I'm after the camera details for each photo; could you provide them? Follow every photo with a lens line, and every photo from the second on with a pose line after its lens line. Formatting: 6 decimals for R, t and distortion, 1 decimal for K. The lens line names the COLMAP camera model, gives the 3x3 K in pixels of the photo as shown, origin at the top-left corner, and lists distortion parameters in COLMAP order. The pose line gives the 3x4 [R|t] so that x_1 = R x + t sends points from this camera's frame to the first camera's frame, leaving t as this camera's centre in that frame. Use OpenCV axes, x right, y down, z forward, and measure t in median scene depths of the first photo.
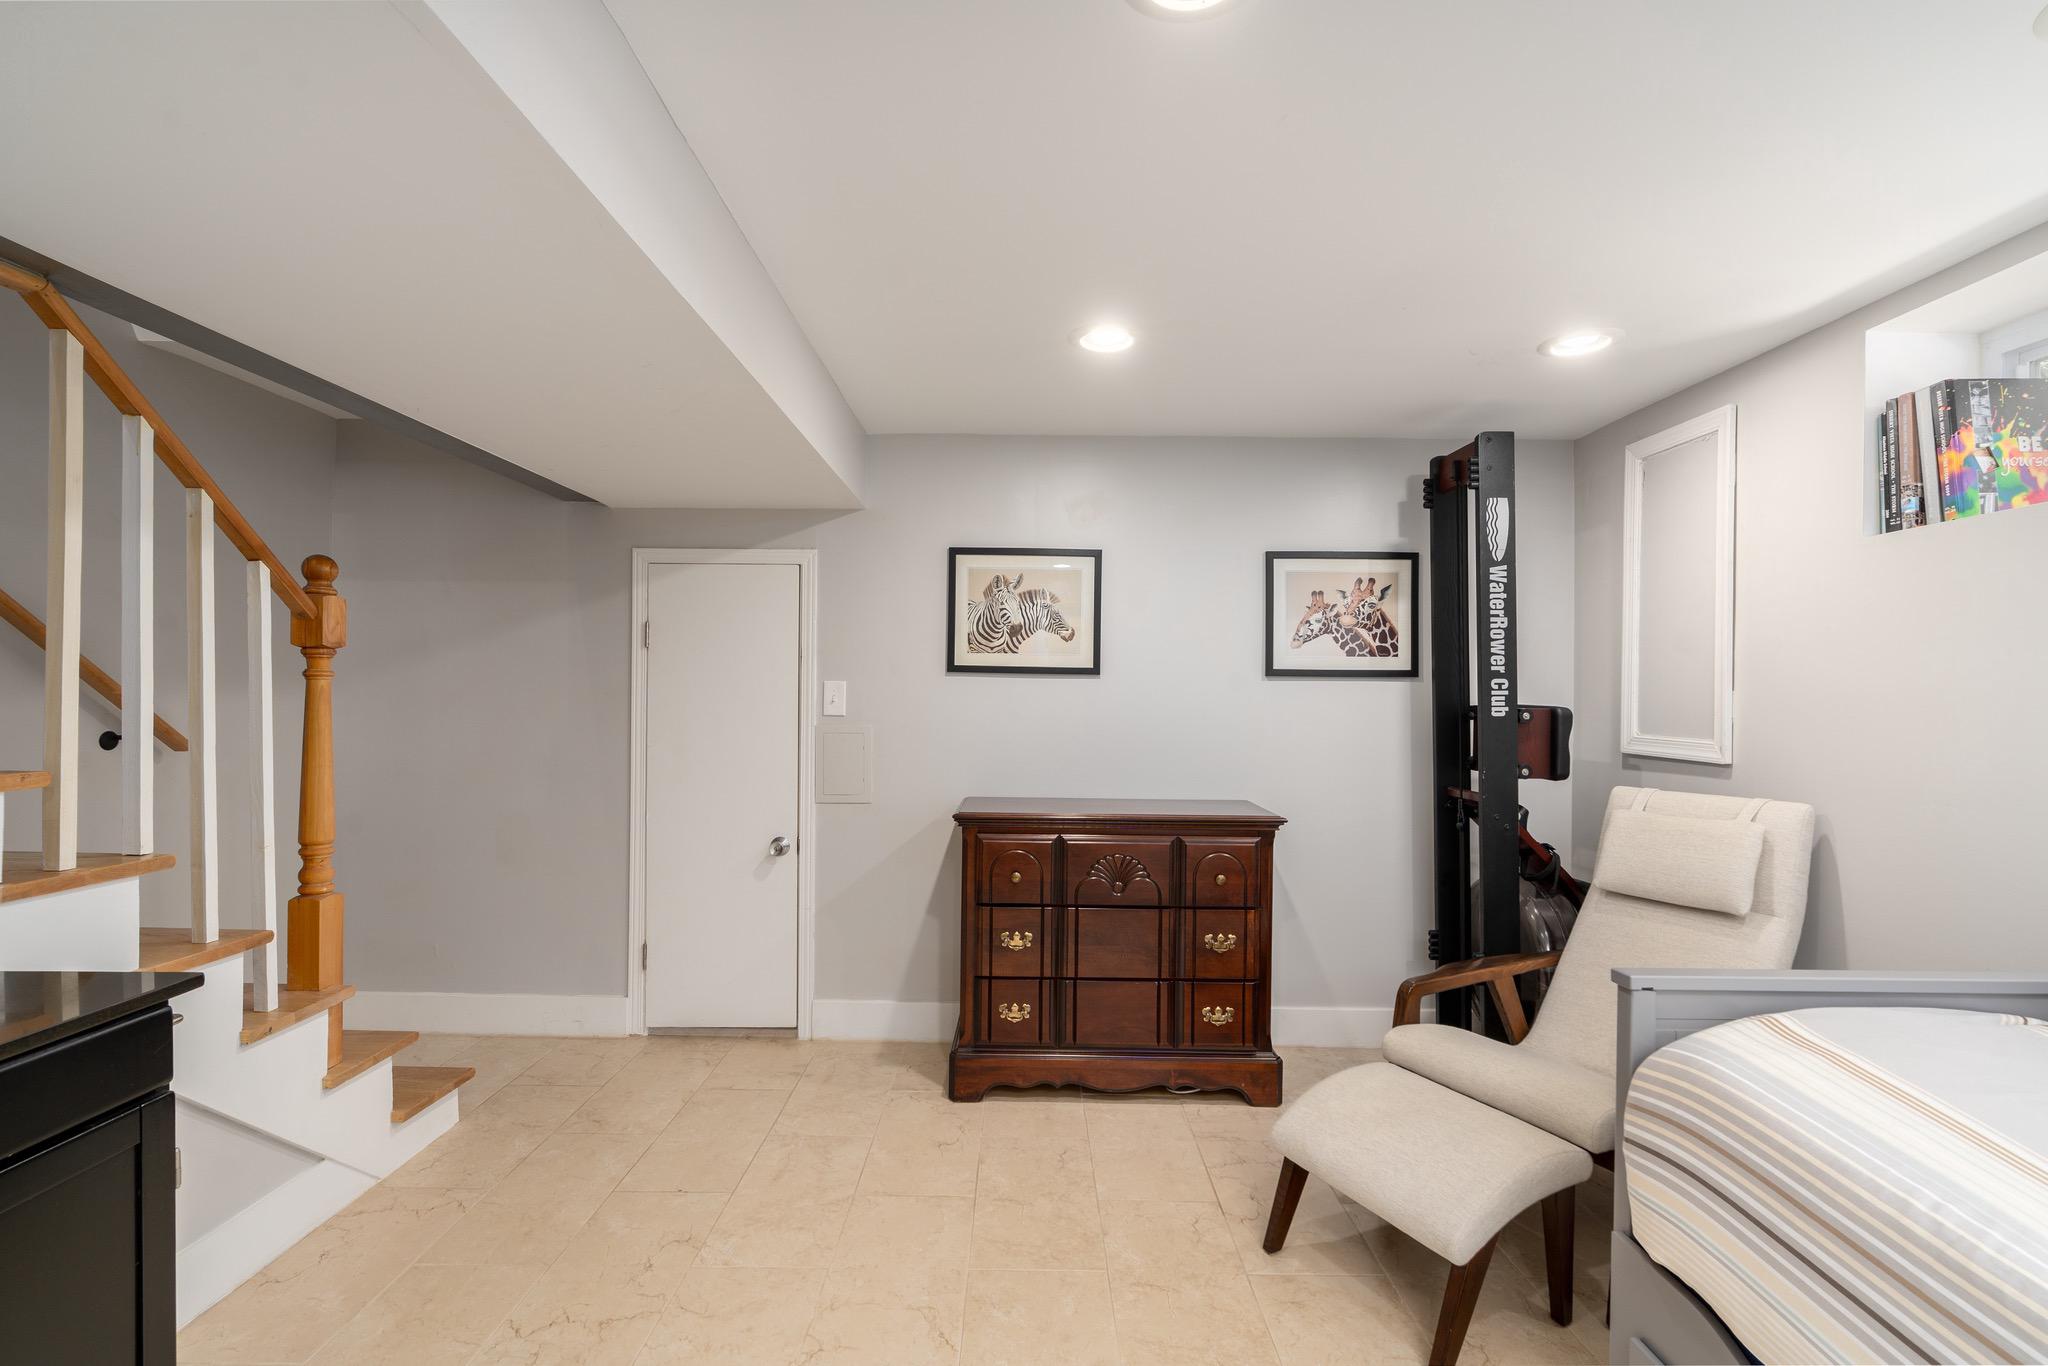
lens RADIAL K [[936.7, 0, 1022.3], [0, 936.7, 701.9], [0, 0, 1]] dist [0.000060, 0.000025]
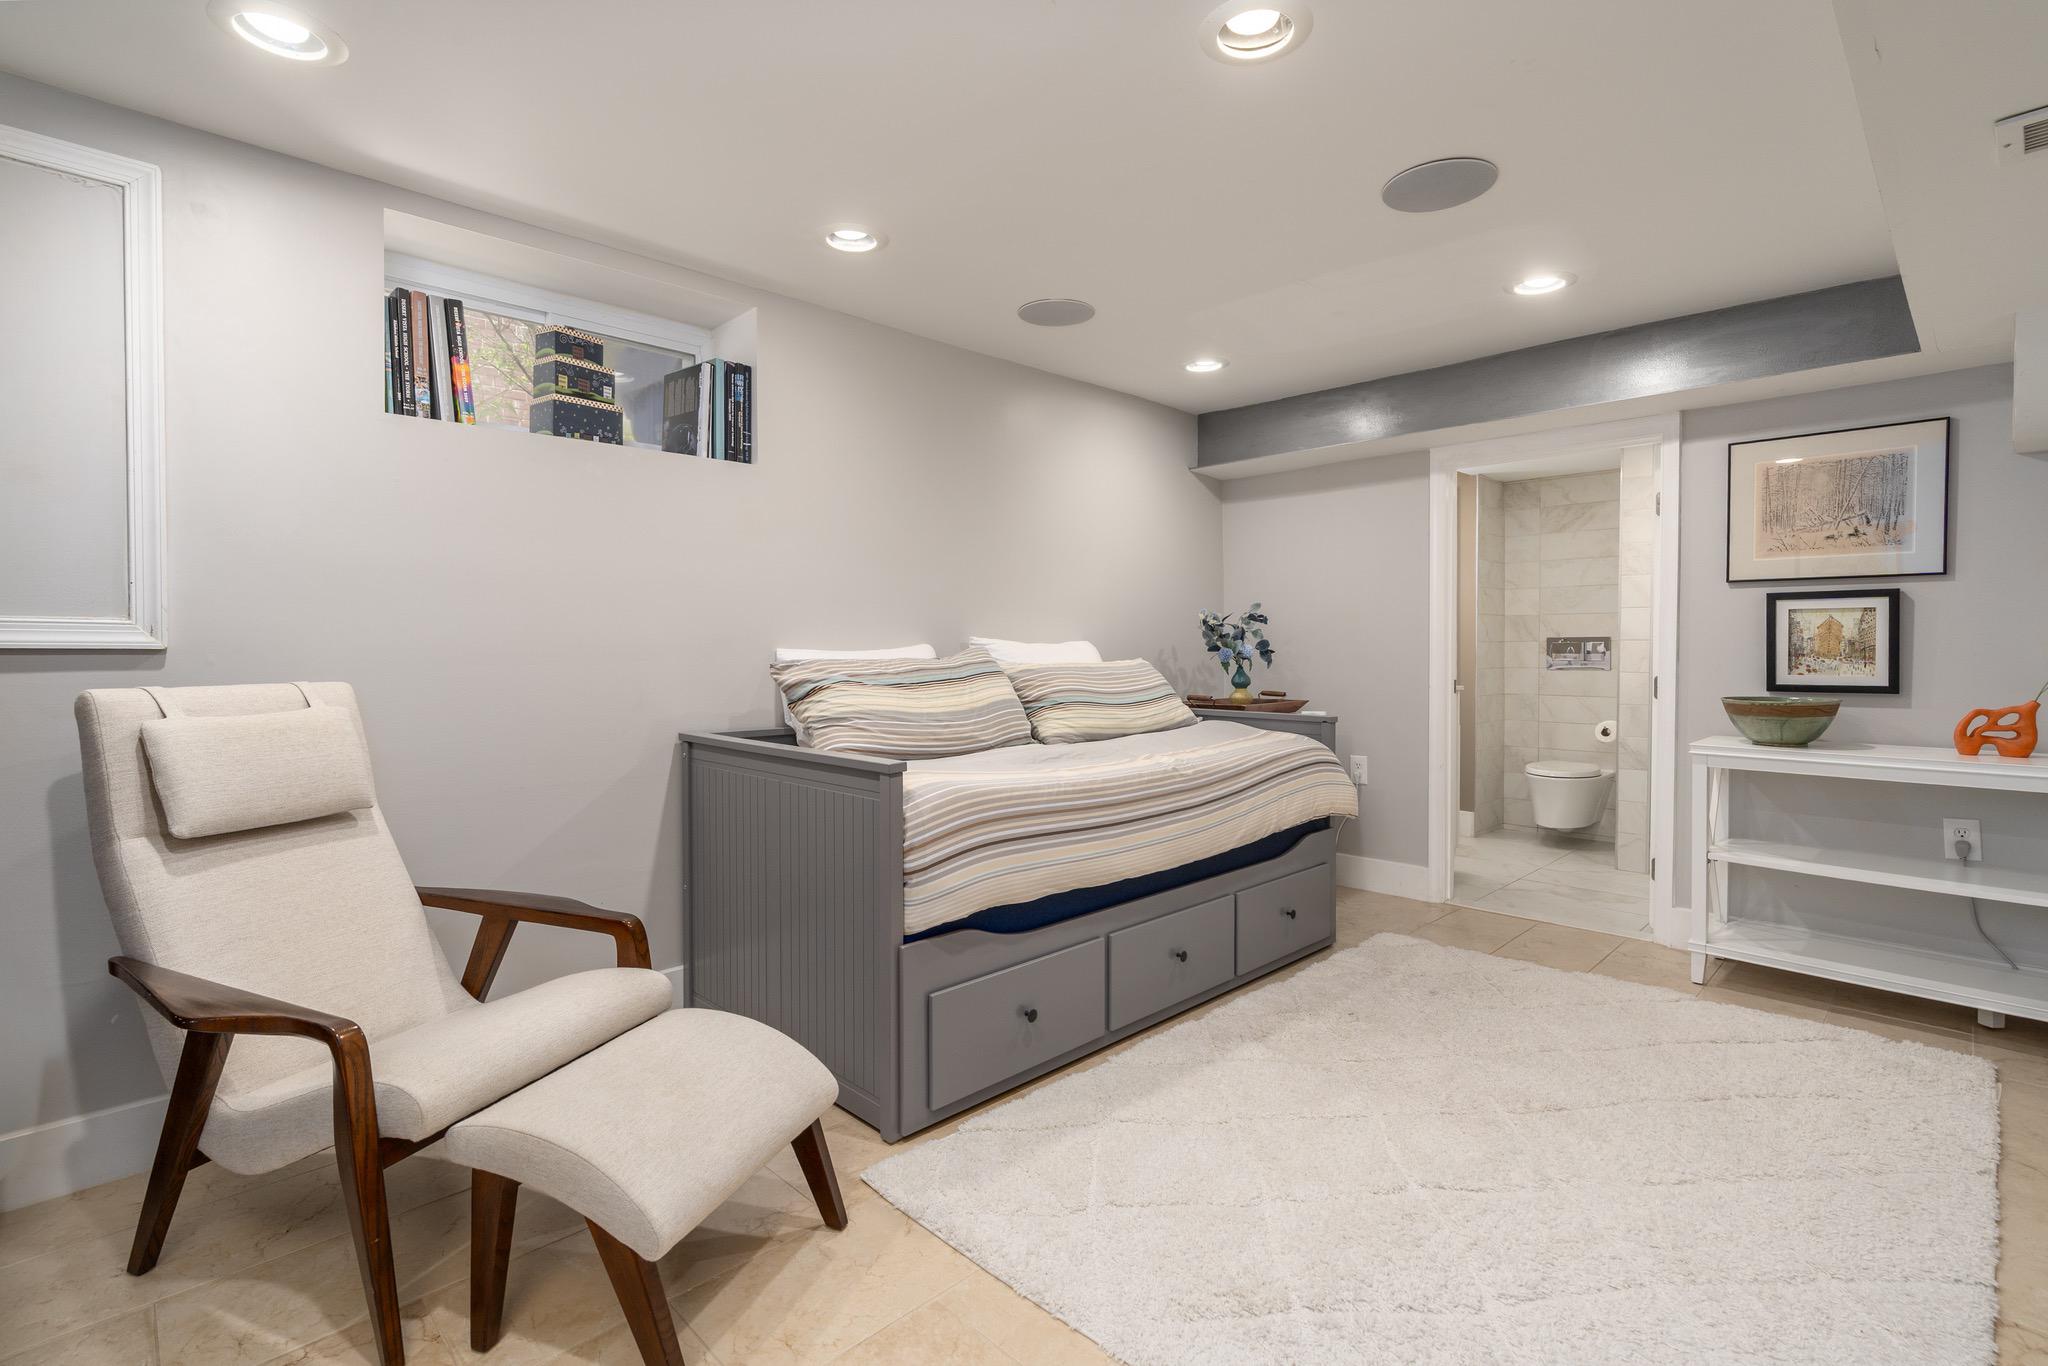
lens RADIAL K [[958.0, 0, 1025.6], [0, 958.0, 655.9], [0, 0, 1]] dist [0.001101, 0.000236]
pose [[-0.710129, -0.018621, 0.703826, -0.278968], [-0.000857, 0.999672, 0.025583, 0.051237], [-0.704071, 0.017564, -0.709912, 1.049814]]
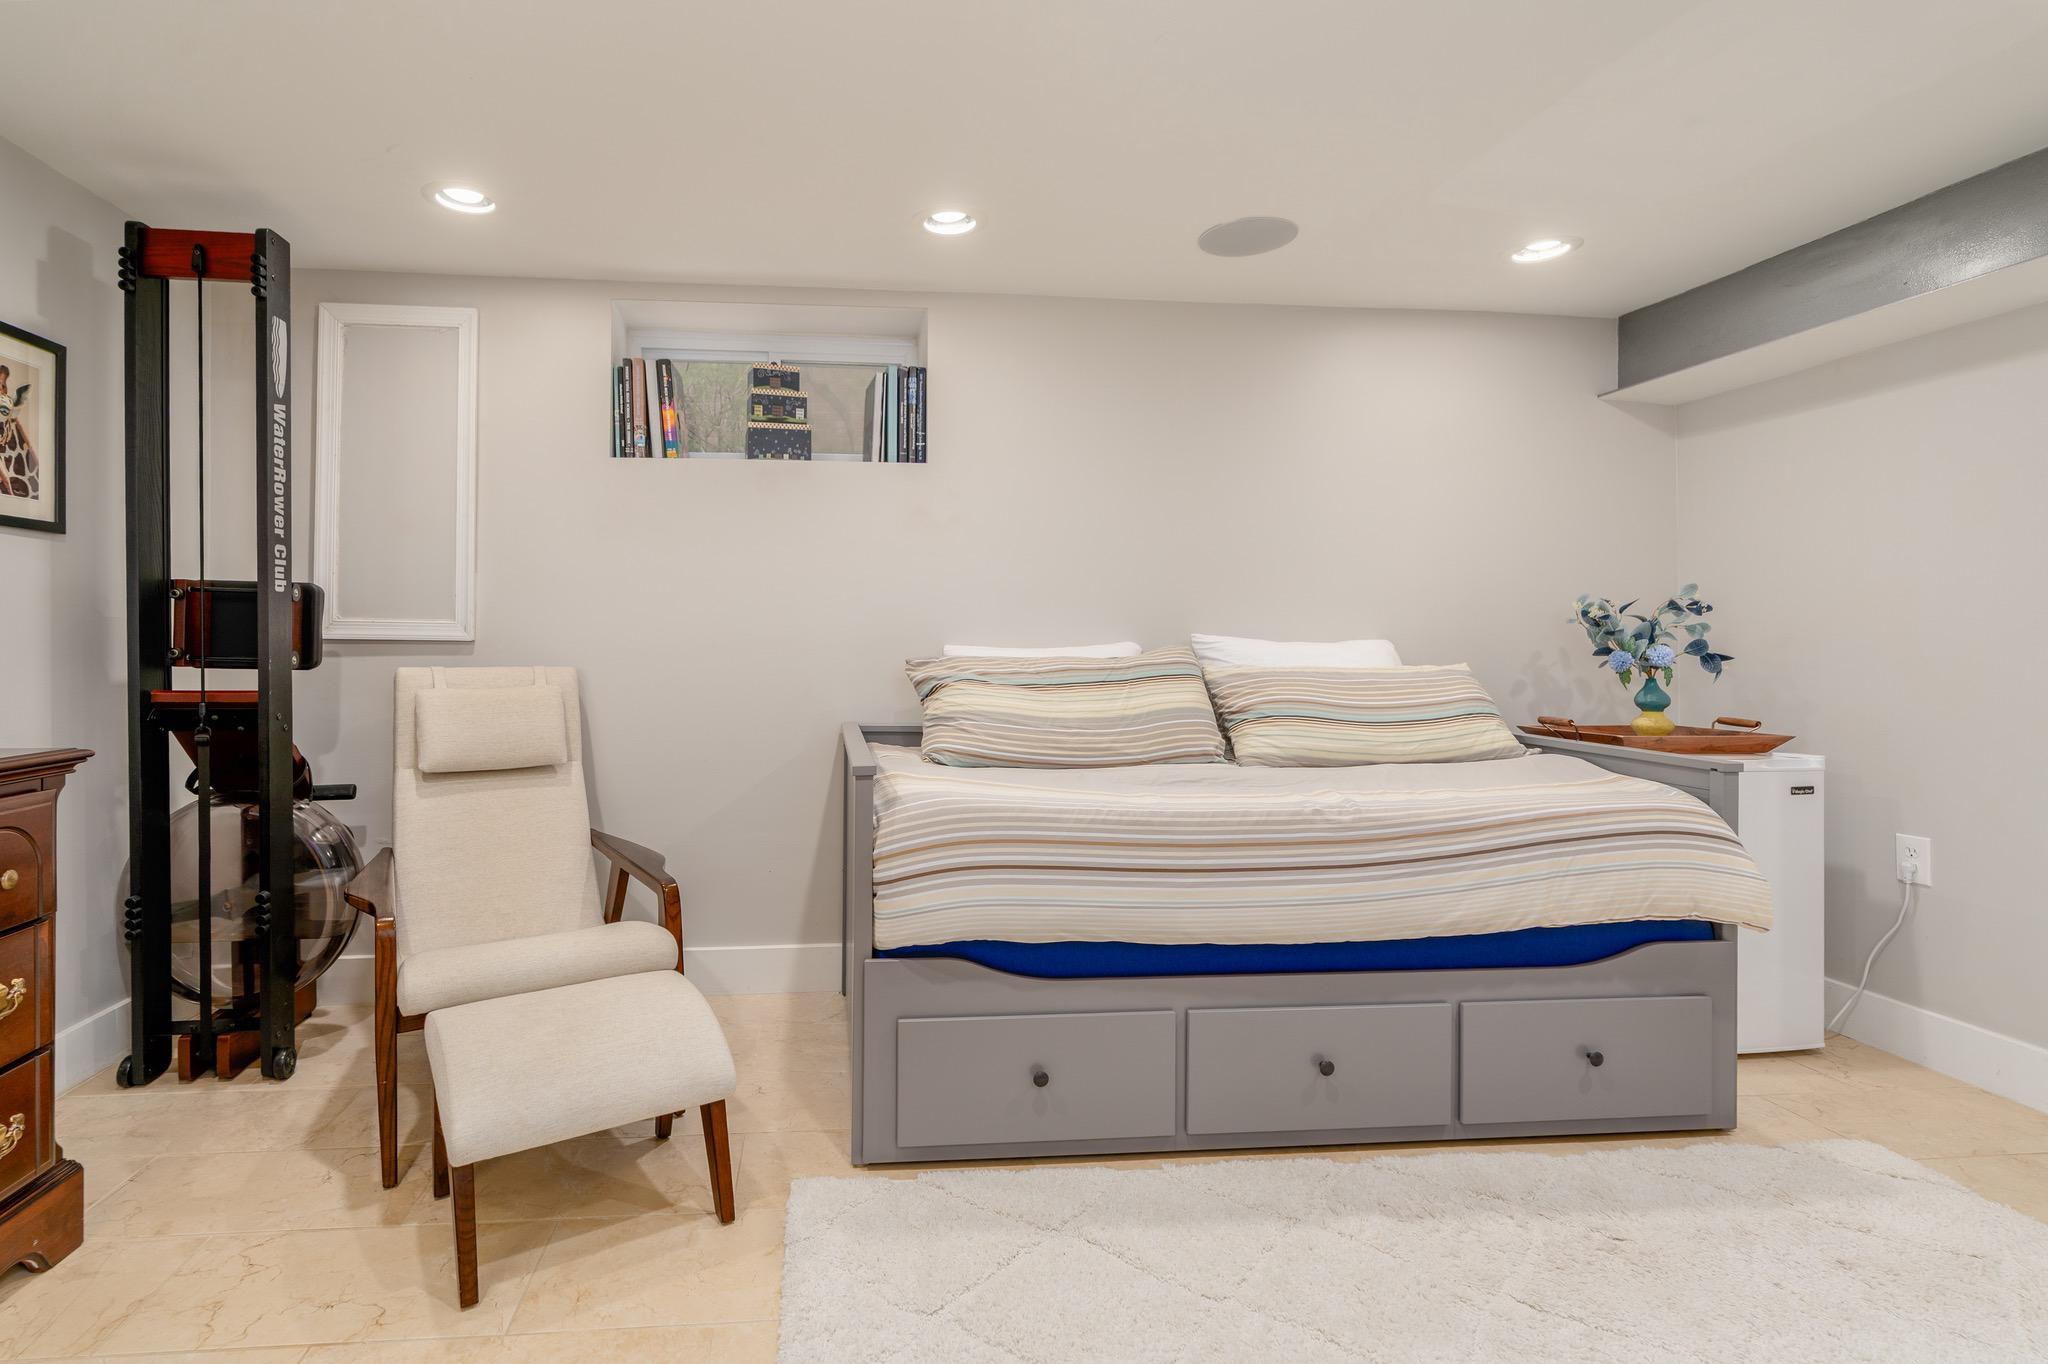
lens RADIAL K [[979.3, 0, 921.4], [0, 979.3, 638.5], [0, 0, 1]] dist [0.000017, -0.000176]
pose [[-0.098050, -0.010242, 0.995129, -0.419579], [0.000958, 0.999946, 0.010386, 0.052178], [-0.995181, 0.001972, -0.098035, 0.588984]]
